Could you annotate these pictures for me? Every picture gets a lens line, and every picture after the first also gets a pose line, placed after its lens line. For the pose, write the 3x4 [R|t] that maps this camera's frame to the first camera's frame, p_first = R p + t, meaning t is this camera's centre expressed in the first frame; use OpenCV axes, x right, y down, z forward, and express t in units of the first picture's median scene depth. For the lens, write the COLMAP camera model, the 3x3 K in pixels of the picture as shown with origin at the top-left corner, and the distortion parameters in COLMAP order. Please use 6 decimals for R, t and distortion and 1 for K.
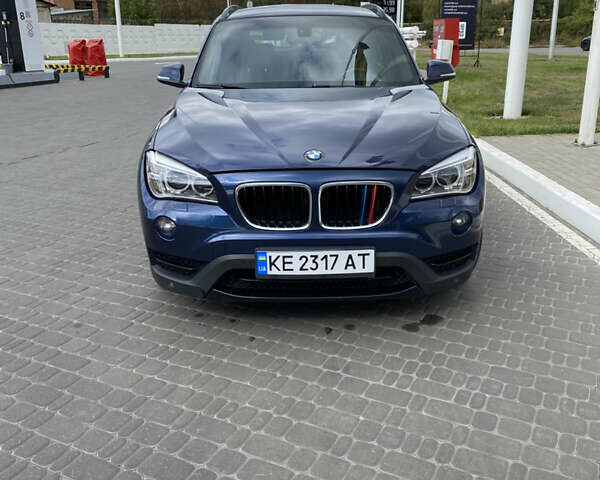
lens RADIAL K [[586.5, 0, 310.9], [0, 586.5, 239.5], [0, 0, 1]] dist [0.107305, -0.263522]
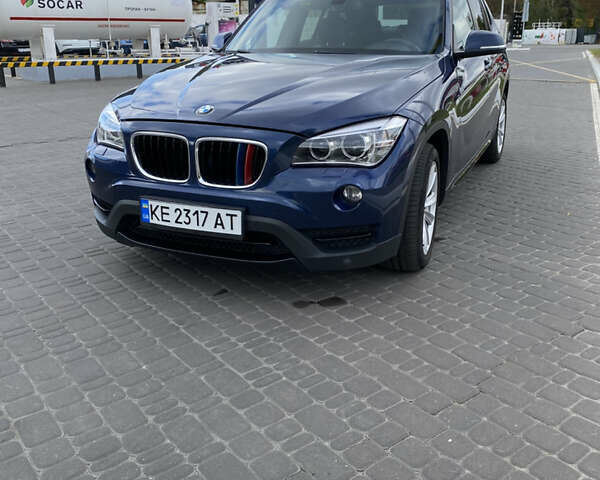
lens RADIAL K [[586.5, 0, 310.9], [0, 586.5, 239.5], [0, 0, 1]] dist [0.107305, -0.263522]
pose [[0.911037, 0.142422, -0.386946, 0.589784], [-0.139159, 0.989594, 0.036597, 0.011682], [0.388131, 0.020506, 0.921376, 0.158134]]
